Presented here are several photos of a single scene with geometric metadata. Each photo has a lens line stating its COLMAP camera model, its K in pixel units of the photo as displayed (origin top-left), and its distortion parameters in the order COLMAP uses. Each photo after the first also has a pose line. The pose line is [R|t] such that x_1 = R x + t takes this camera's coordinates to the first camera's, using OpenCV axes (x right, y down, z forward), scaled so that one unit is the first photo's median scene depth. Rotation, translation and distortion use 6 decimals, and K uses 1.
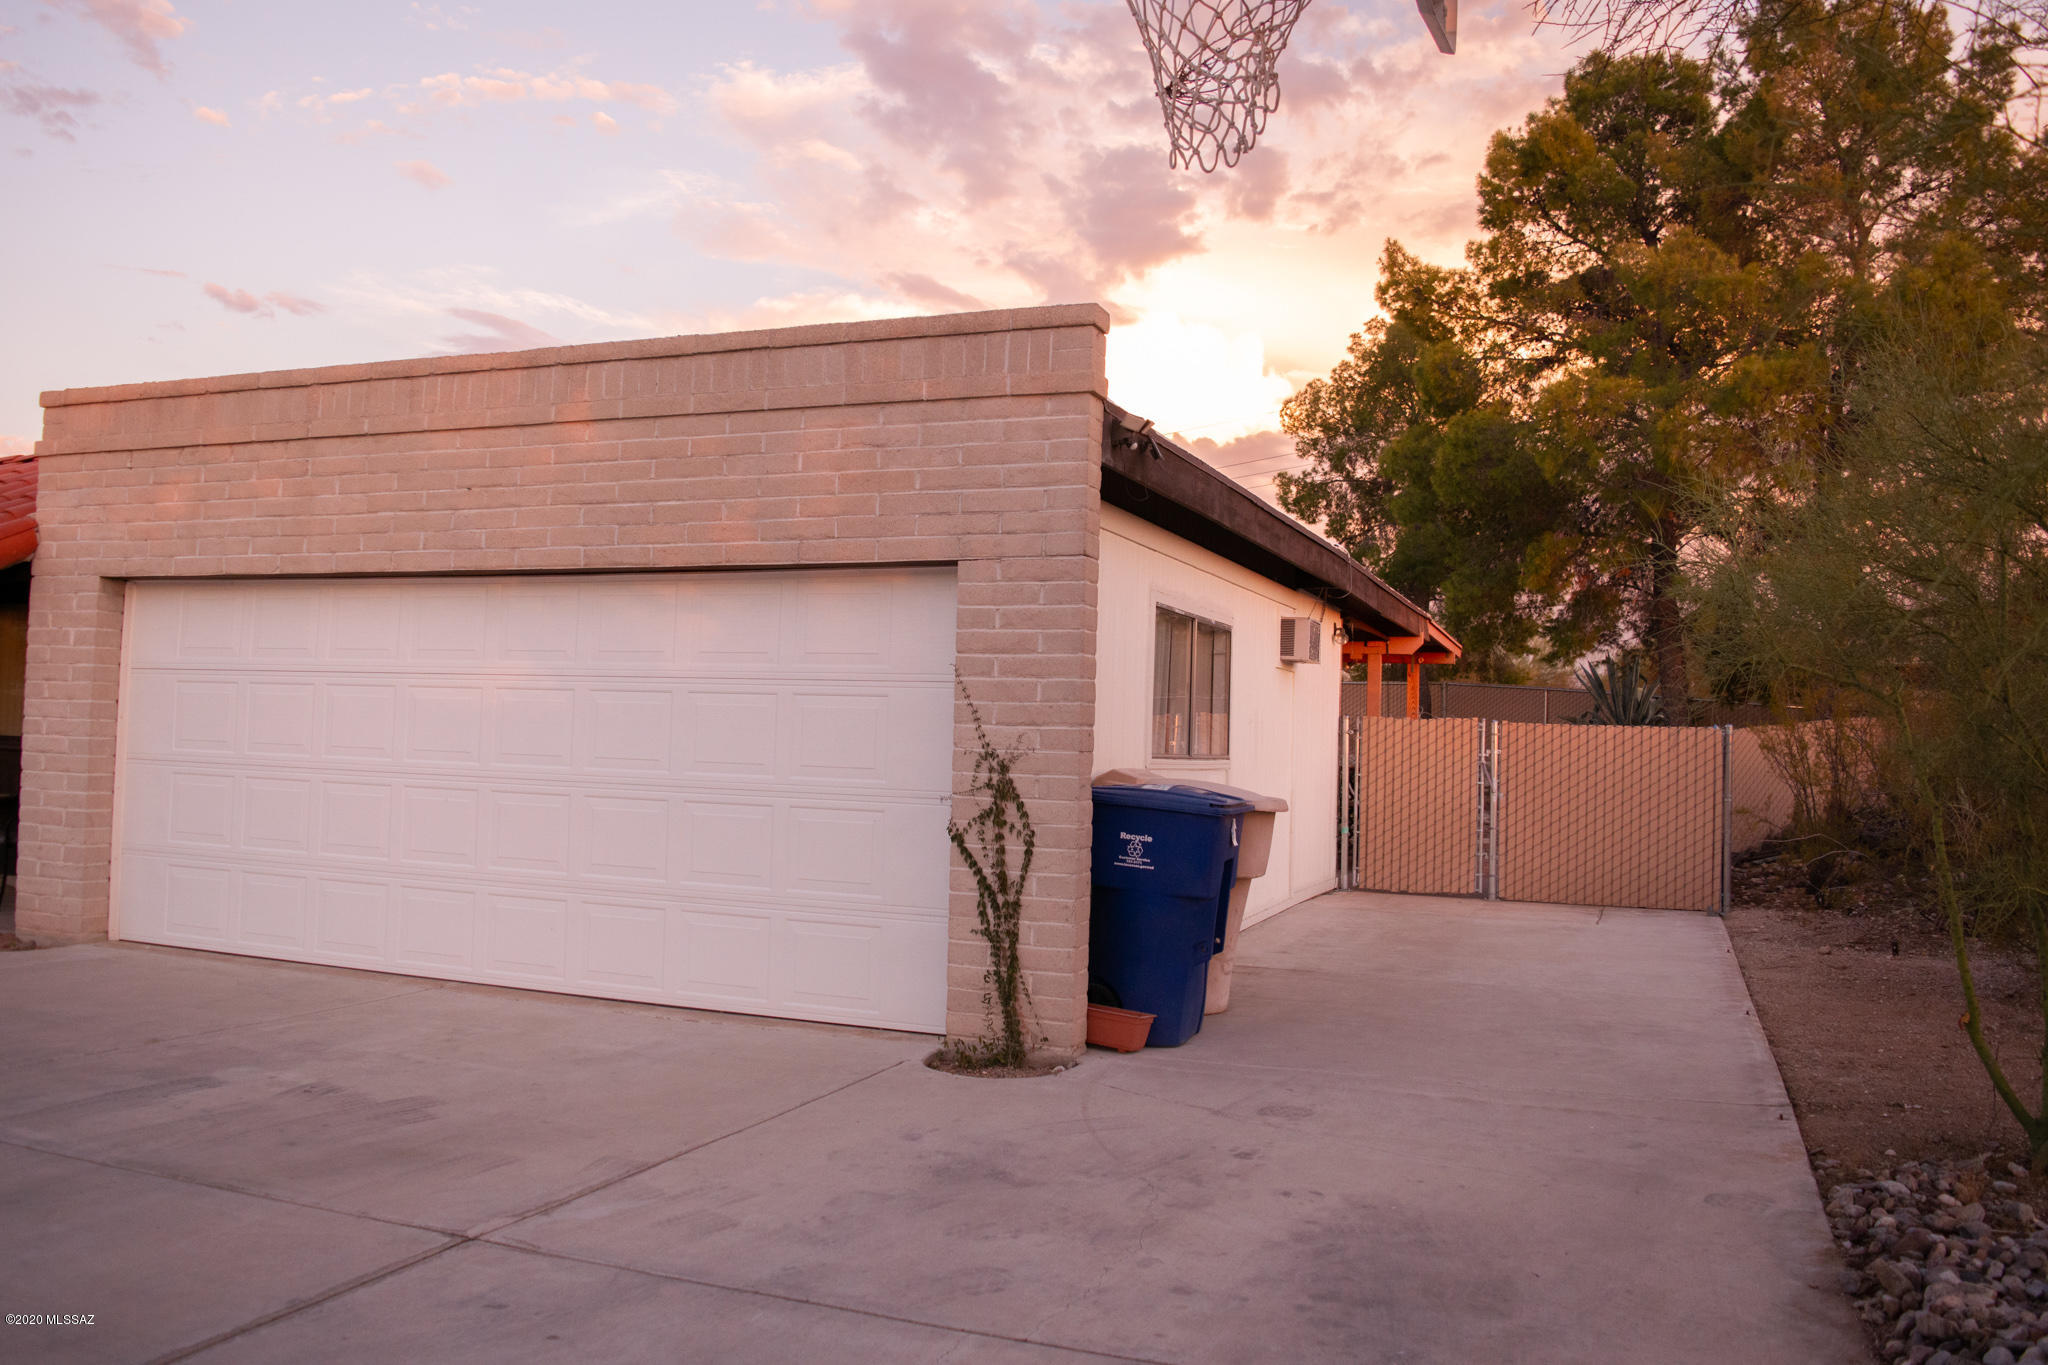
lens RADIAL K [[1637.4, 0, 1027.9], [0, 1637.4, 667.9], [0, 0, 1]] dist [-0.093465, 0.000596]
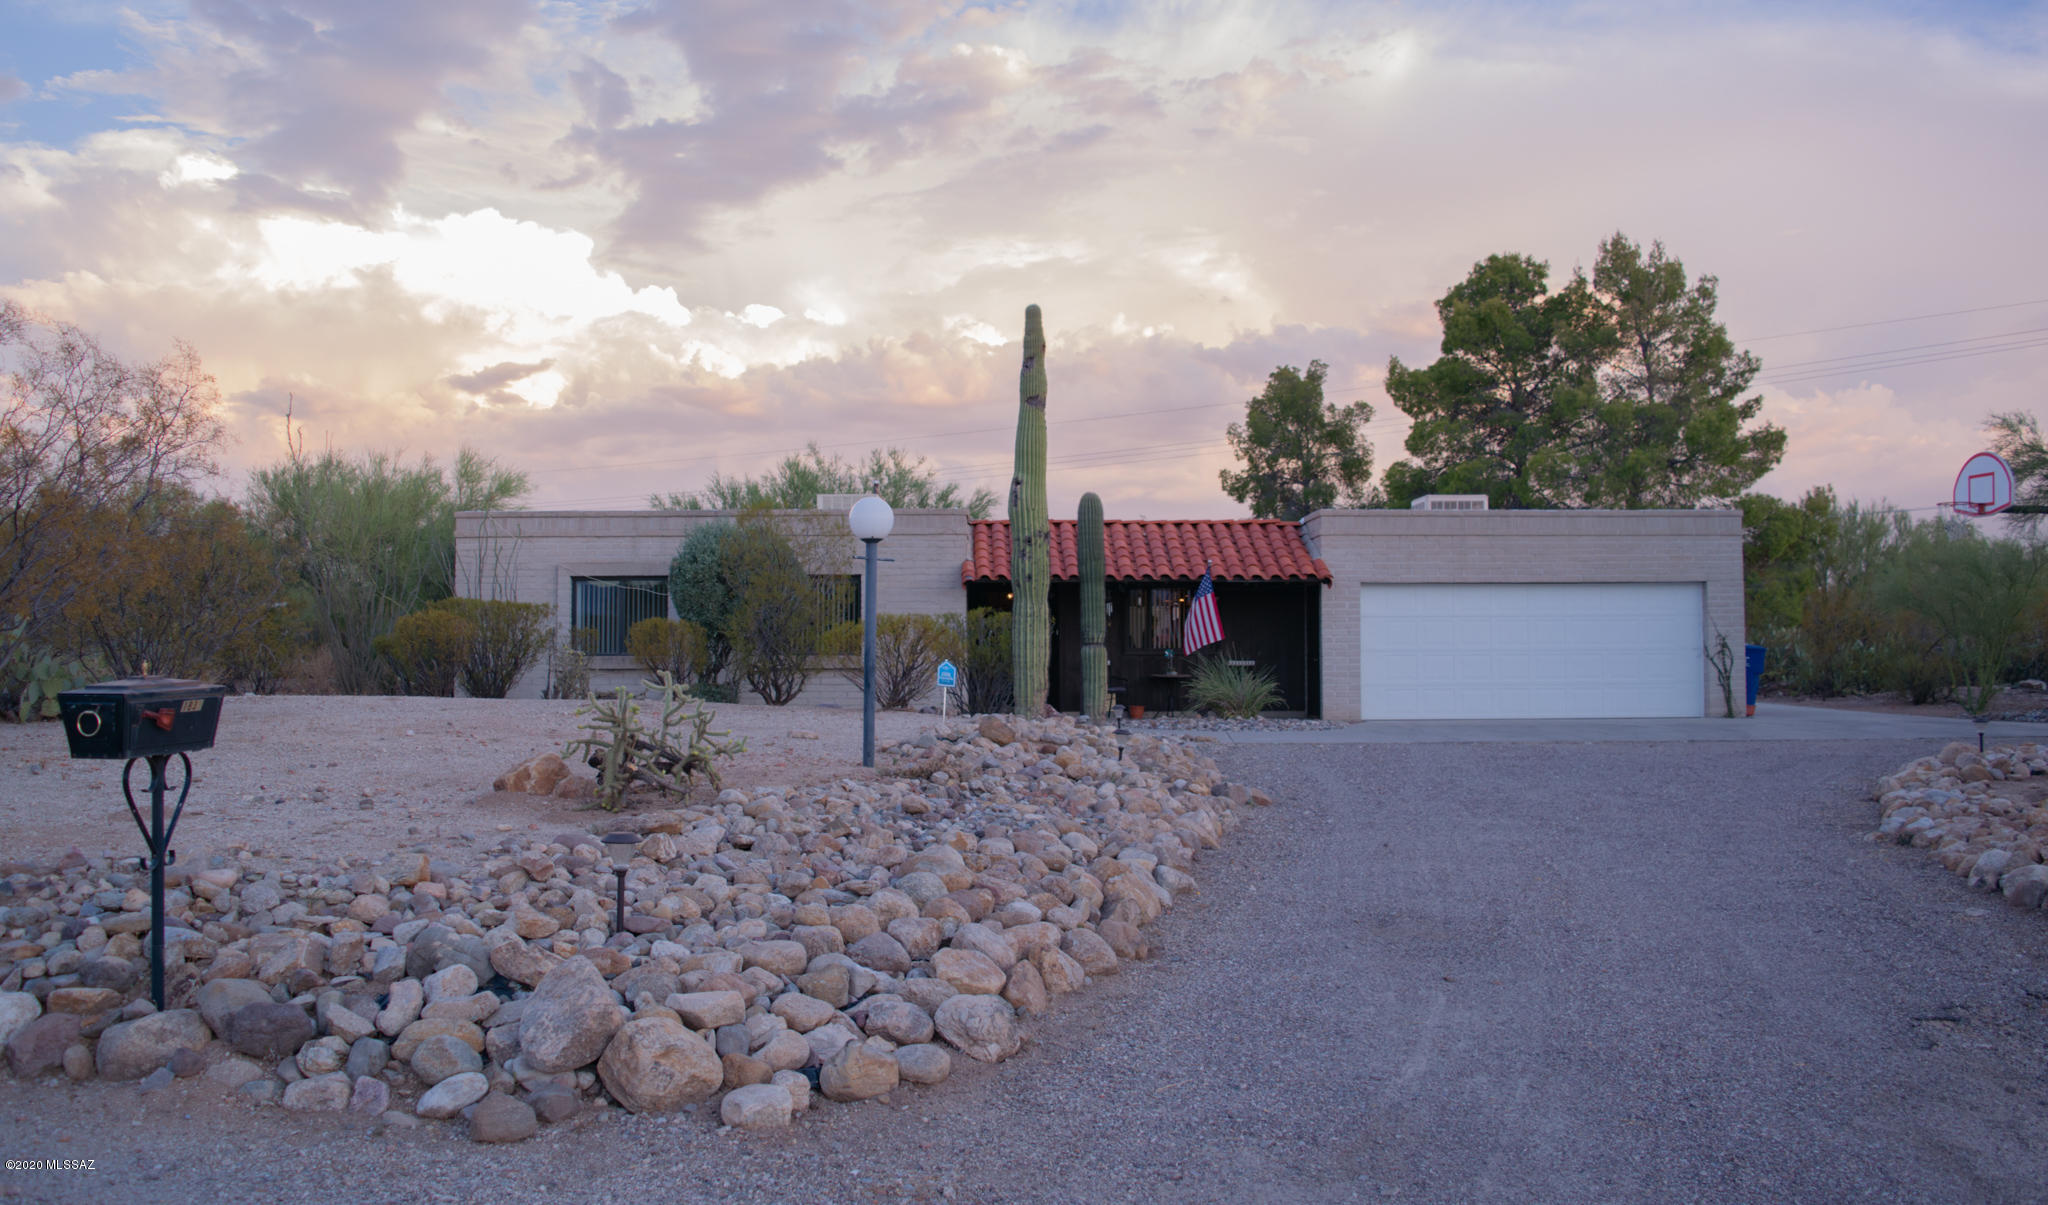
lens RADIAL K [[1780.6, 0, 1029.4], [0, 1780.6, 568.0], [0, 0, 1]] dist [-0.009047, -0.104522]
pose [[0.906128, -0.012830, 0.422809, -2.607550], [0.013197, 0.999911, 0.002060, -0.105707], [-0.422797, 0.003713, 0.906217, -1.622993]]
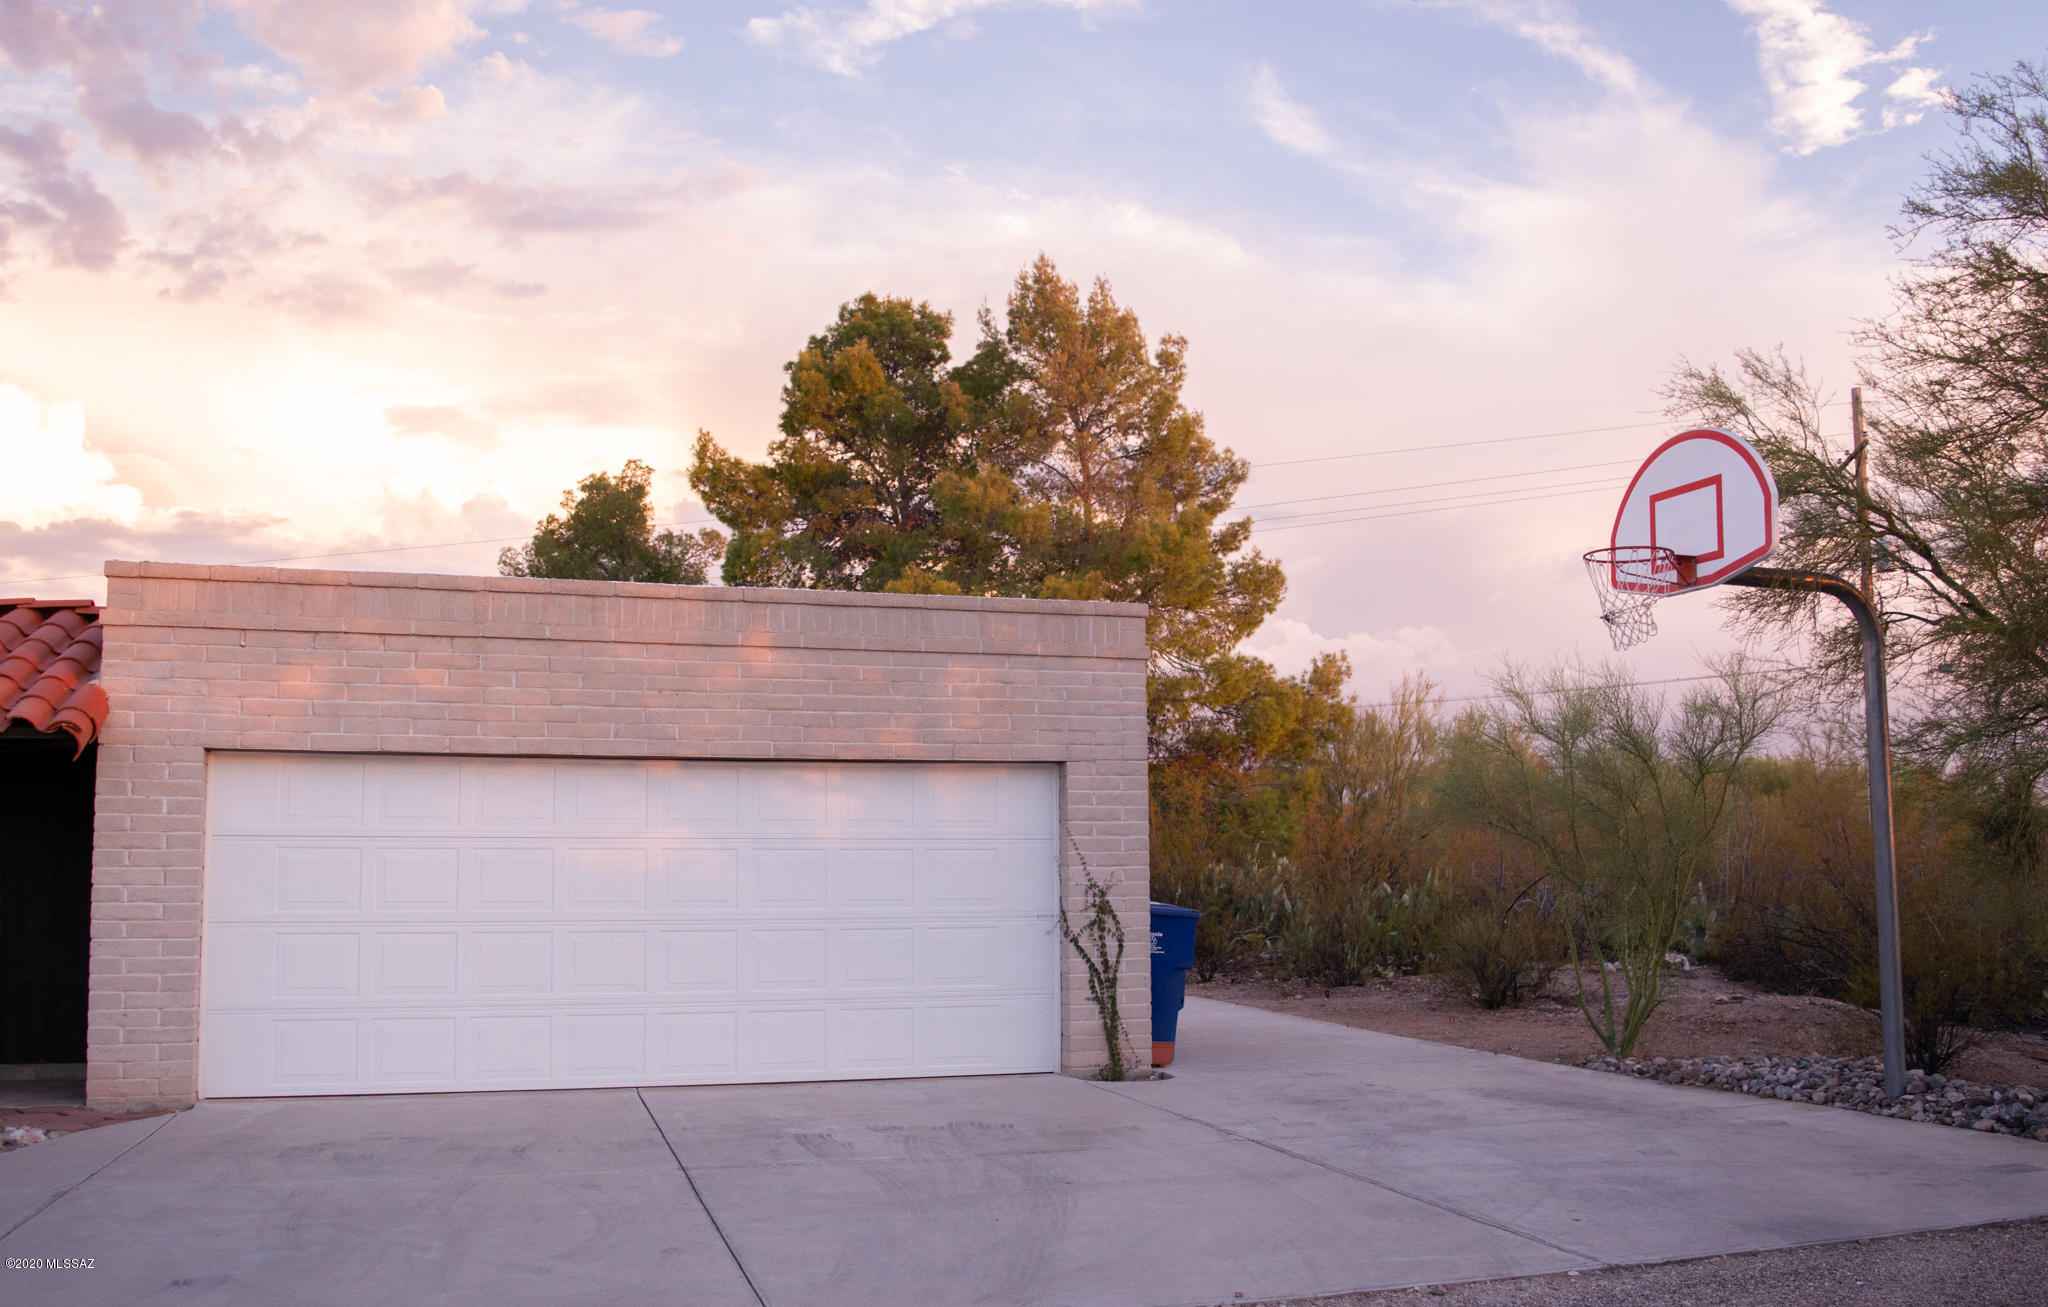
lens RADIAL K [[1748.5, 0, 1020.9], [0, 1748.5, 714.4], [0, 0, 1]] dist [-0.106039, 0.000554]
pose [[0.781237, 0.024392, 0.623758, -0.964874], [0.001843, 0.999142, -0.041381, -0.035946], [-0.624232, 0.033478, 0.780521, -0.233085]]
